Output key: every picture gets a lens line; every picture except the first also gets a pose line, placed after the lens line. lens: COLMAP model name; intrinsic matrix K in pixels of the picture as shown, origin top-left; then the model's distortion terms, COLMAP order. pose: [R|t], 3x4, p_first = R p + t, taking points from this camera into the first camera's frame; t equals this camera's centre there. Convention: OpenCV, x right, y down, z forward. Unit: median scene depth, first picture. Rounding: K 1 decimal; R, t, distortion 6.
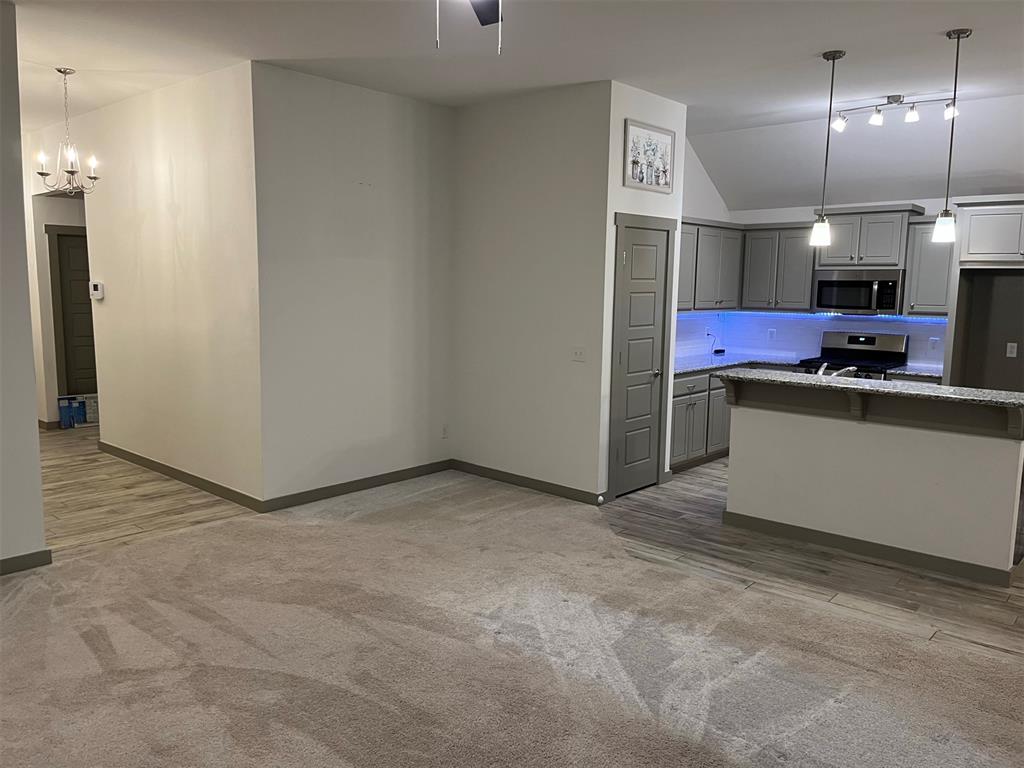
lens RADIAL K [[779.5, 0, 507.1], [0, 779.5, 390.3], [0, 0, 1]] dist [0.063876, -0.070320]
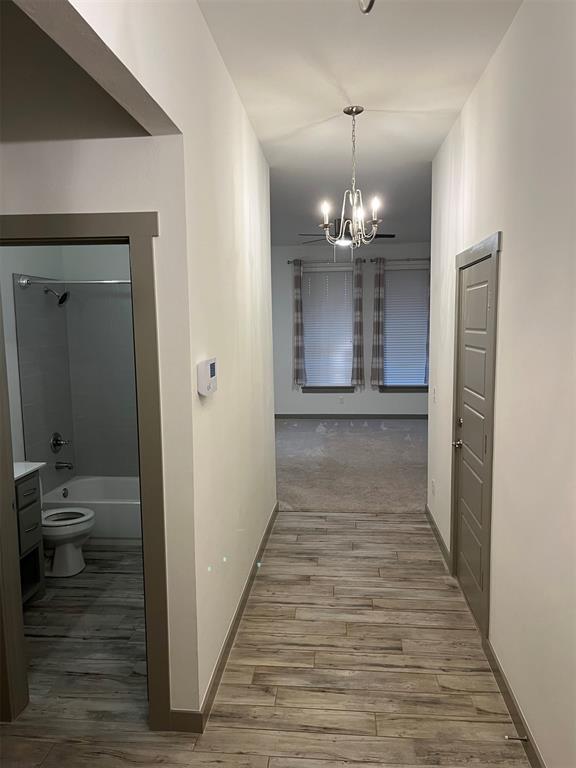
lens RADIAL K [[584.6, 0, 288.0], [0, 584.6, 388.4], [0, 0, 1]] dist [0.063876, -0.070320]
pose [[-0.605906, -0.094126, 0.789948, -1.141263], [0.116464, 0.971782, 0.205123, -0.256775], [-0.786965, 0.216286, -0.577846, 1.598383]]
